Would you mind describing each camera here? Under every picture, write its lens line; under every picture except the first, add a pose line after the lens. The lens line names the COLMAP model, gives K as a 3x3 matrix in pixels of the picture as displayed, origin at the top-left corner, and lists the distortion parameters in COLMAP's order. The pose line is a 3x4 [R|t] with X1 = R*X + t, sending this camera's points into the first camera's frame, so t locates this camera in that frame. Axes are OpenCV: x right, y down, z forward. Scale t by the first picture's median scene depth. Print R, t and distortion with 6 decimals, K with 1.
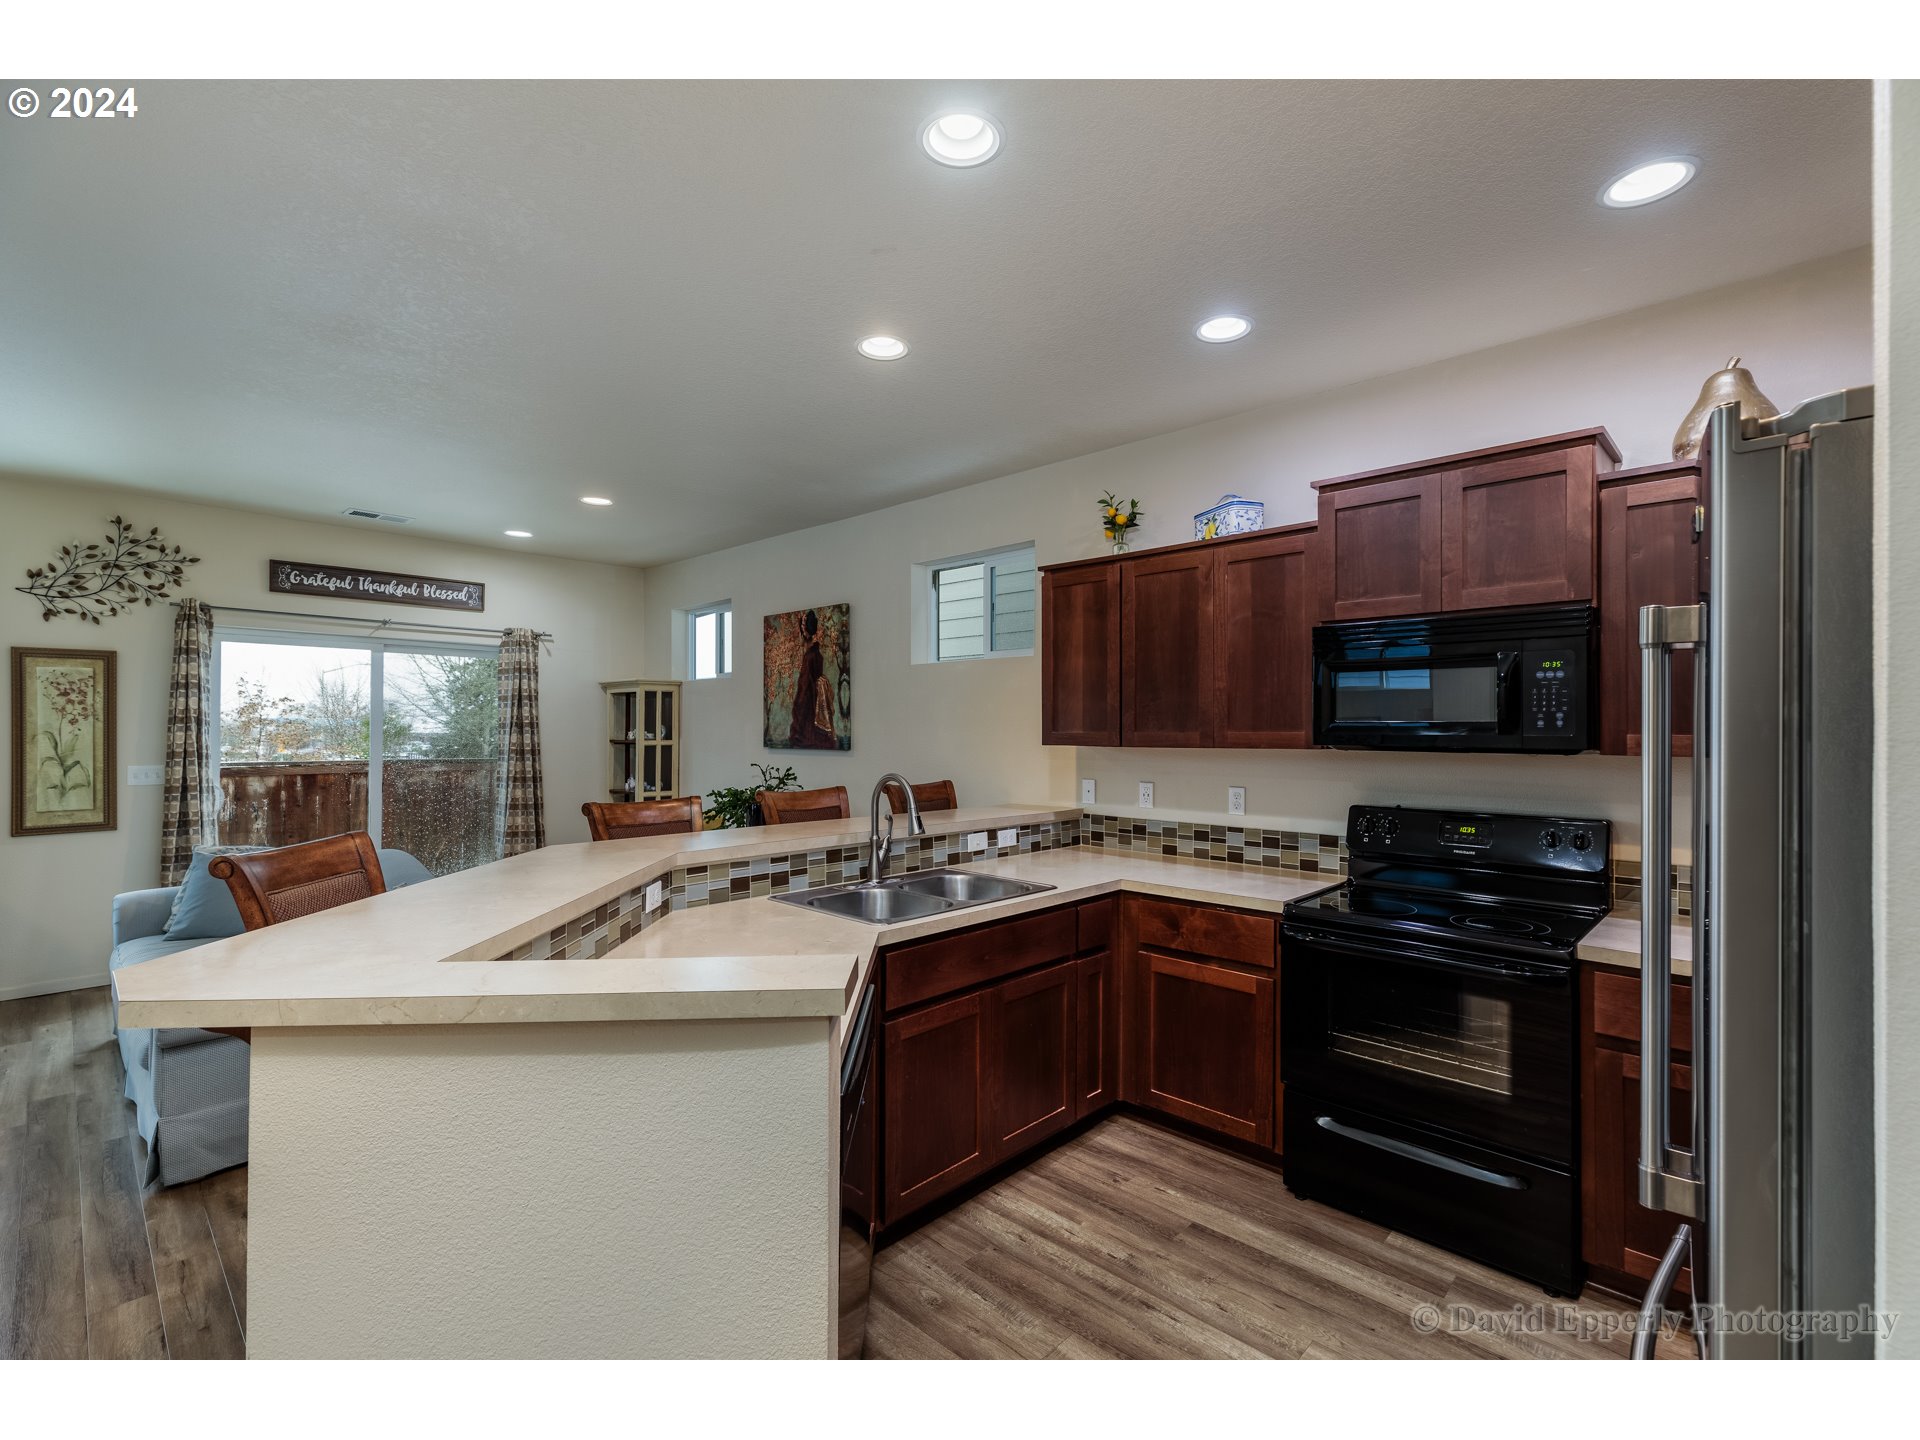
lens RADIAL K [[859.9, 0, 956.6], [0, 859.9, 723.6], [0, 0, 1]] dist [0.007453, -0.000334]
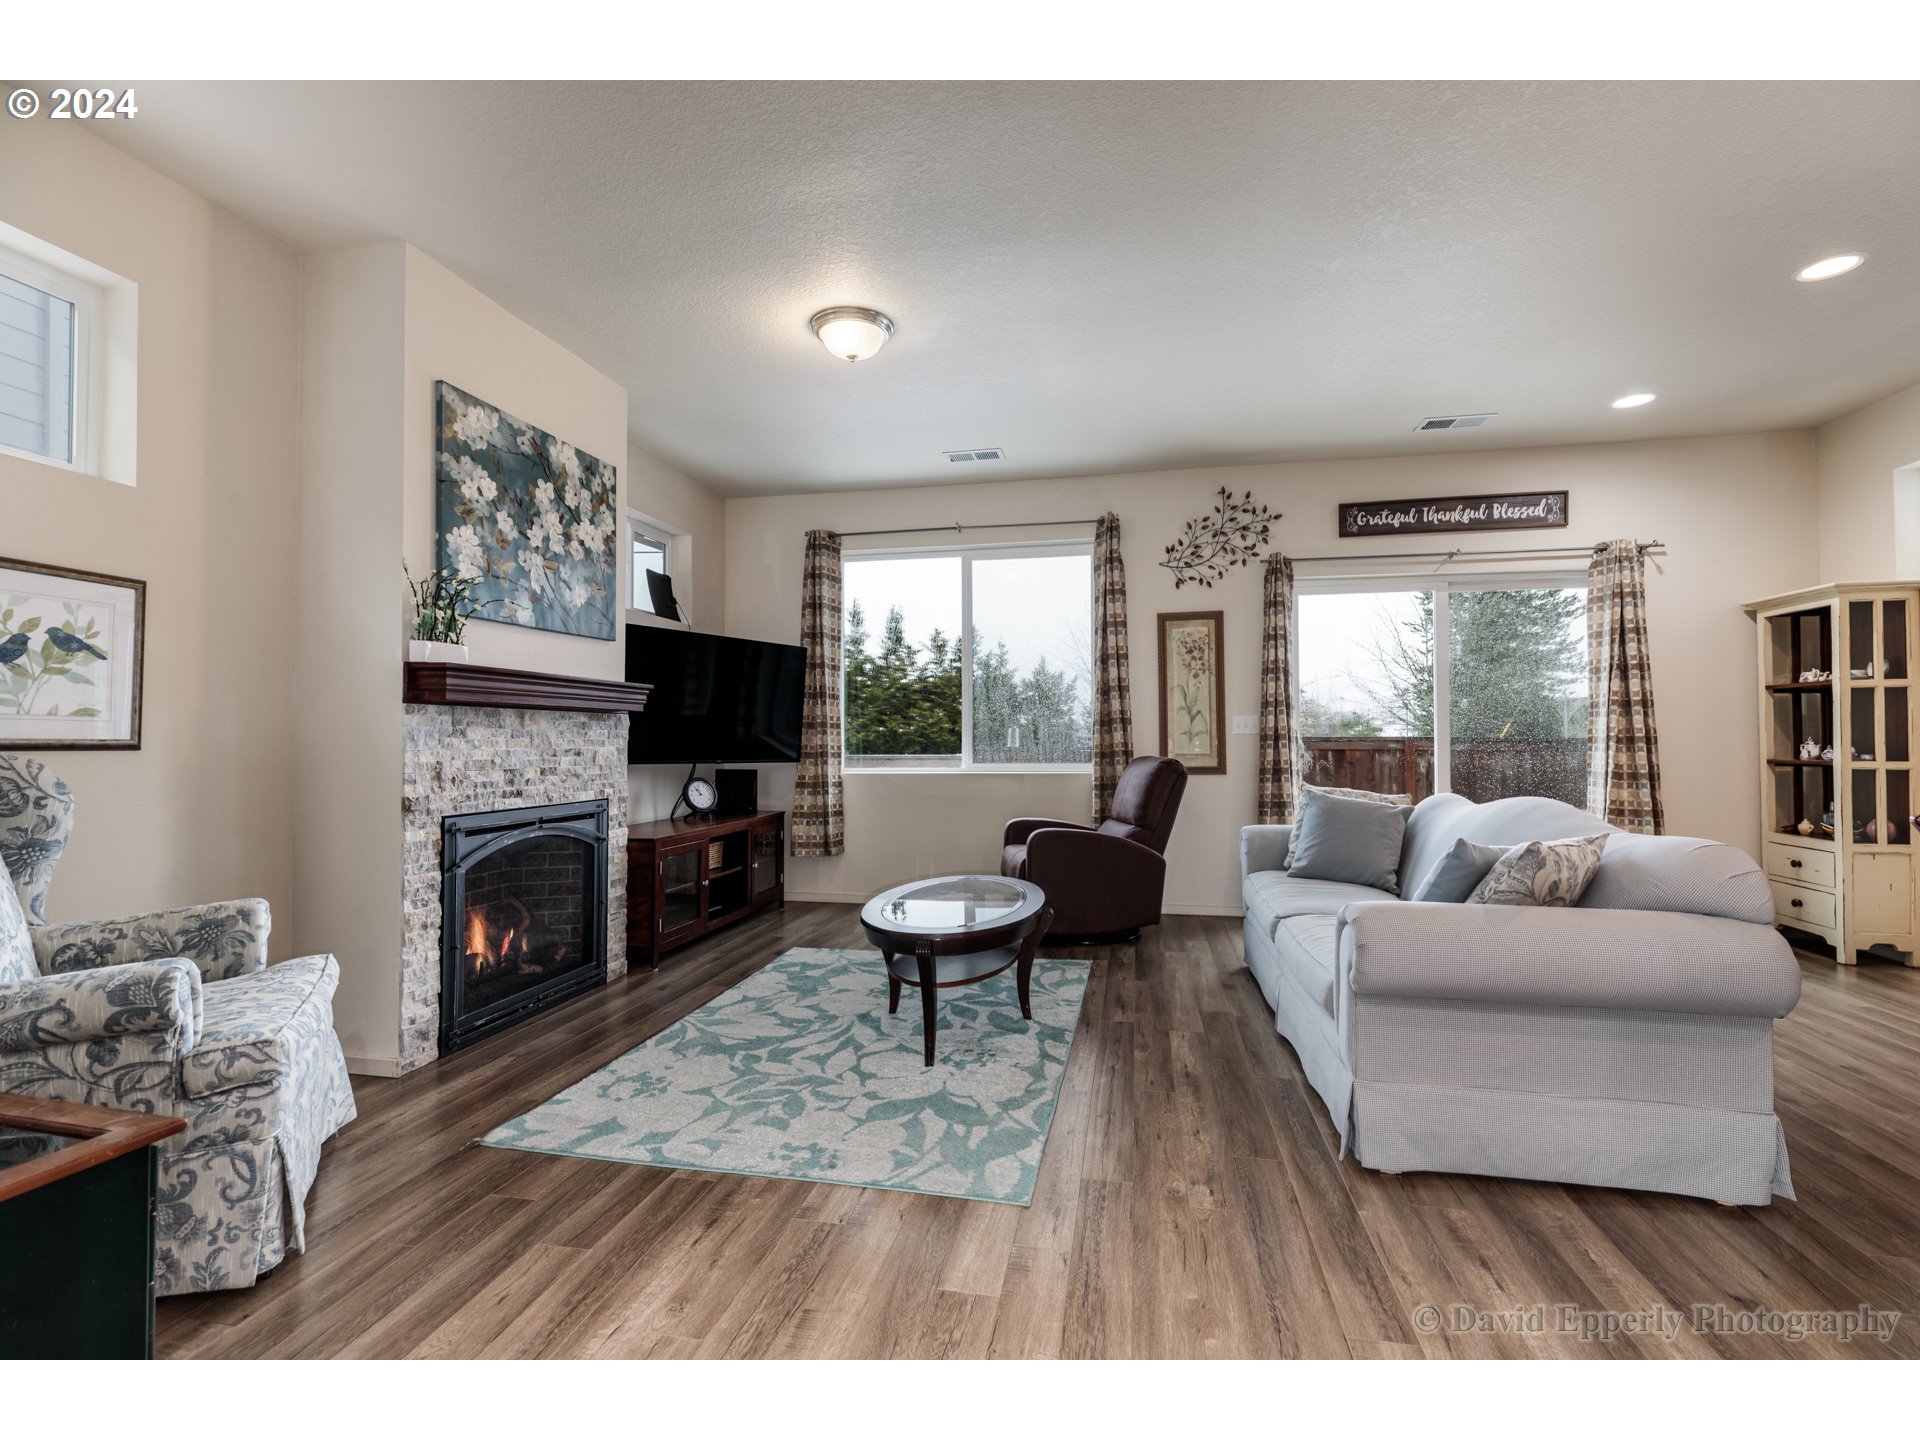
lens RADIAL K [[859.9, 0, 967.0], [0, 859.9, 722.4], [0, 0, 1]] dist [0.007453, -0.000334]
pose [[0.540107, -0.021155, -0.841331, -0.233188], [0.011428, 0.999776, -0.017803, 0.071731], [0.841519, 0.000000, 0.540228, 0.141391]]
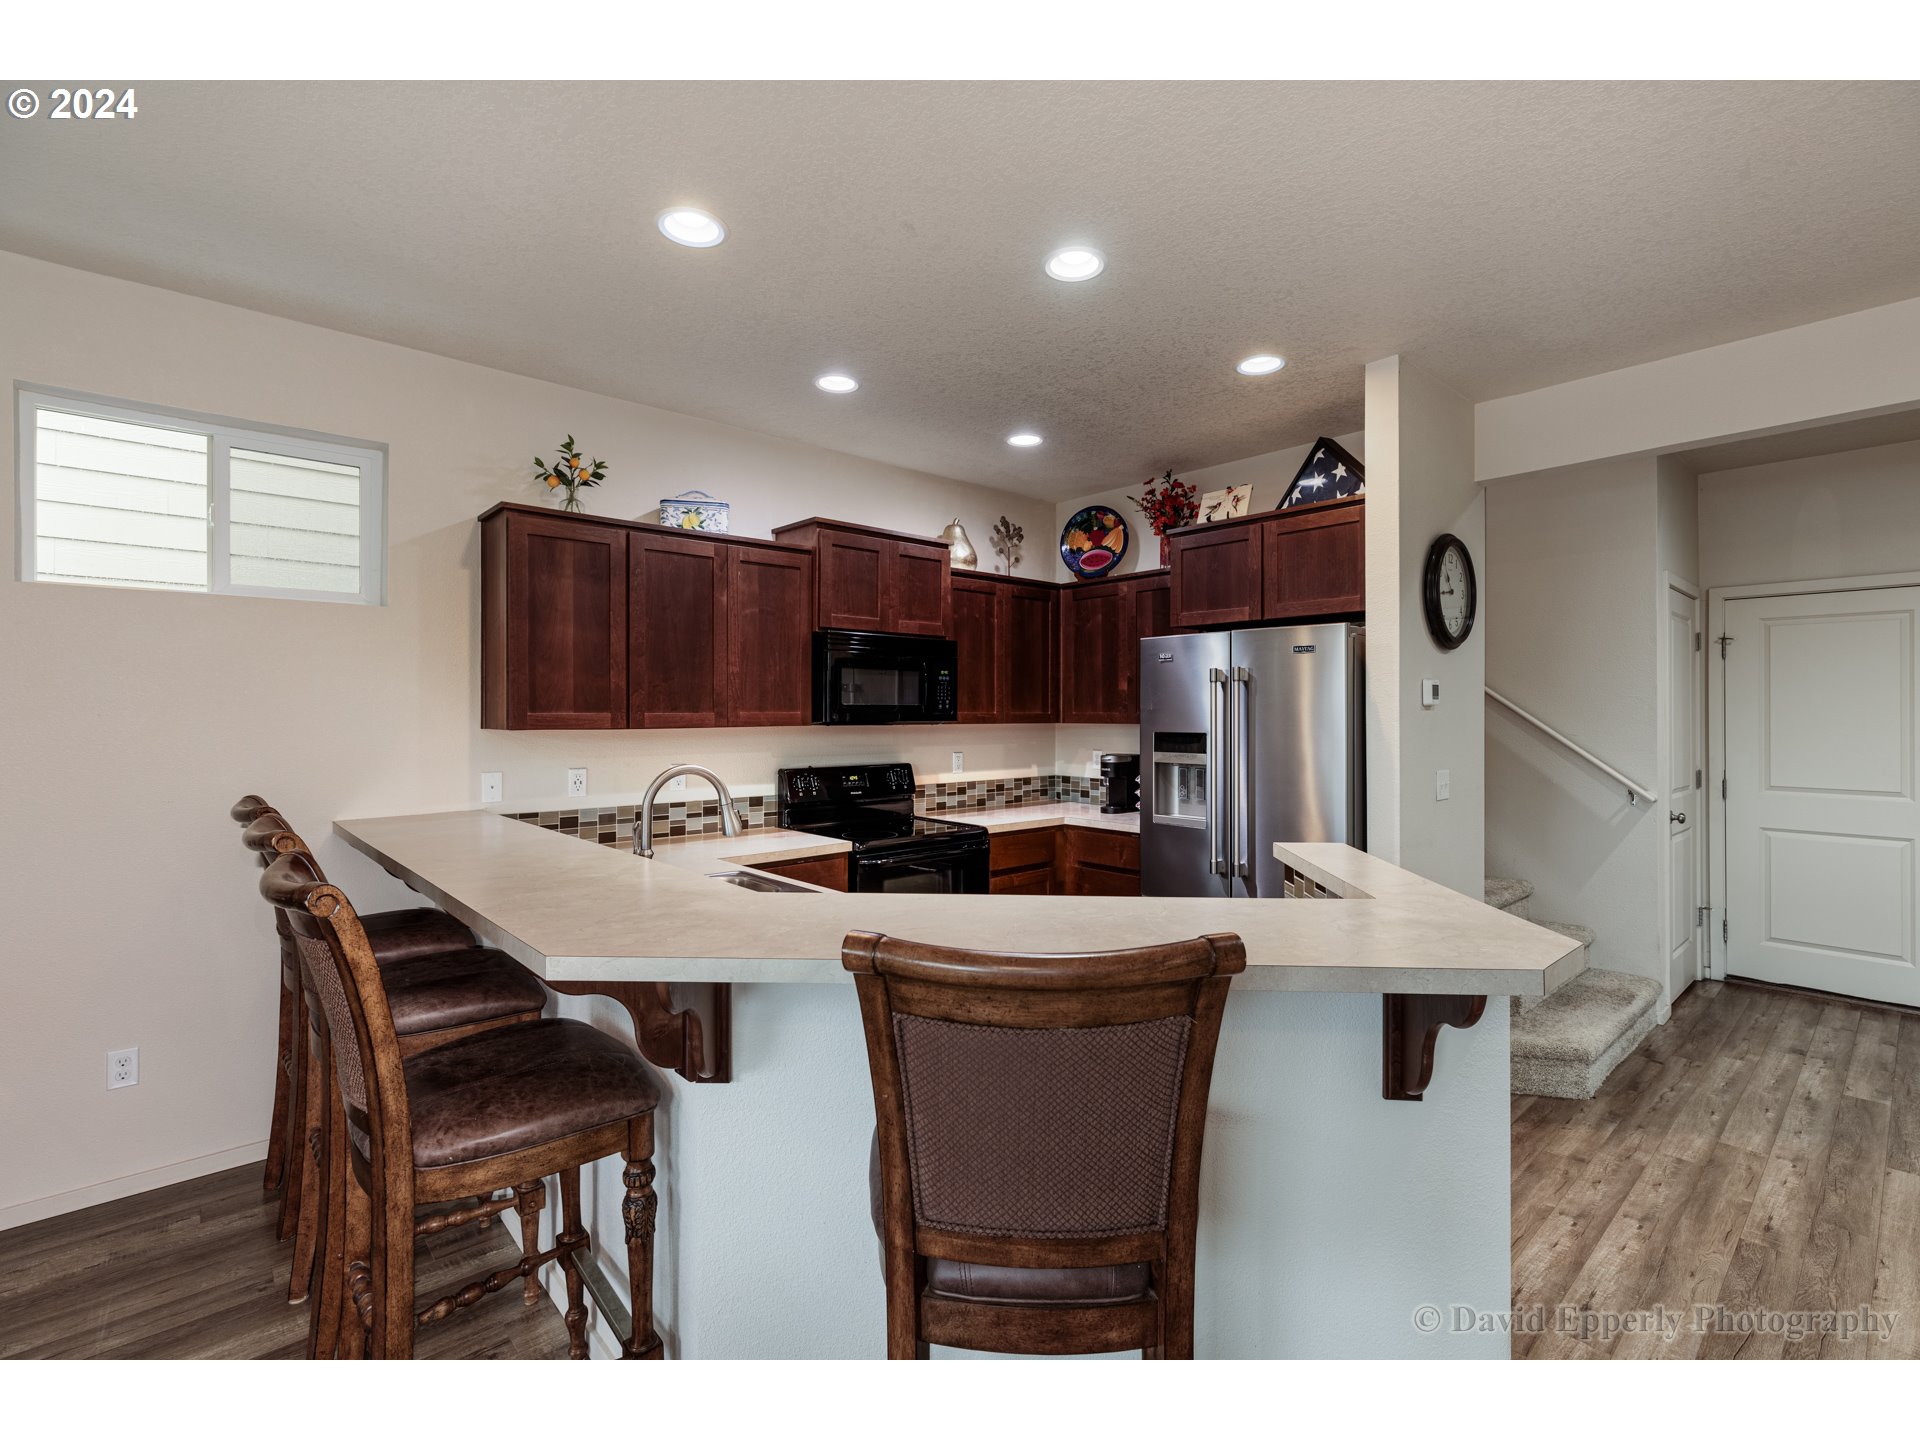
lens RADIAL K [[859.9, 0, 962.0], [0, 859.9, 707.3], [0, 0, 1]] dist [0.007453, -0.000334]
pose [[0.073230, 0.004139, 0.997306, -0.503534], [-0.005594, 0.999977, -0.003740, 0.003585], [-0.997299, -0.005305, 0.073252, 0.409807]]
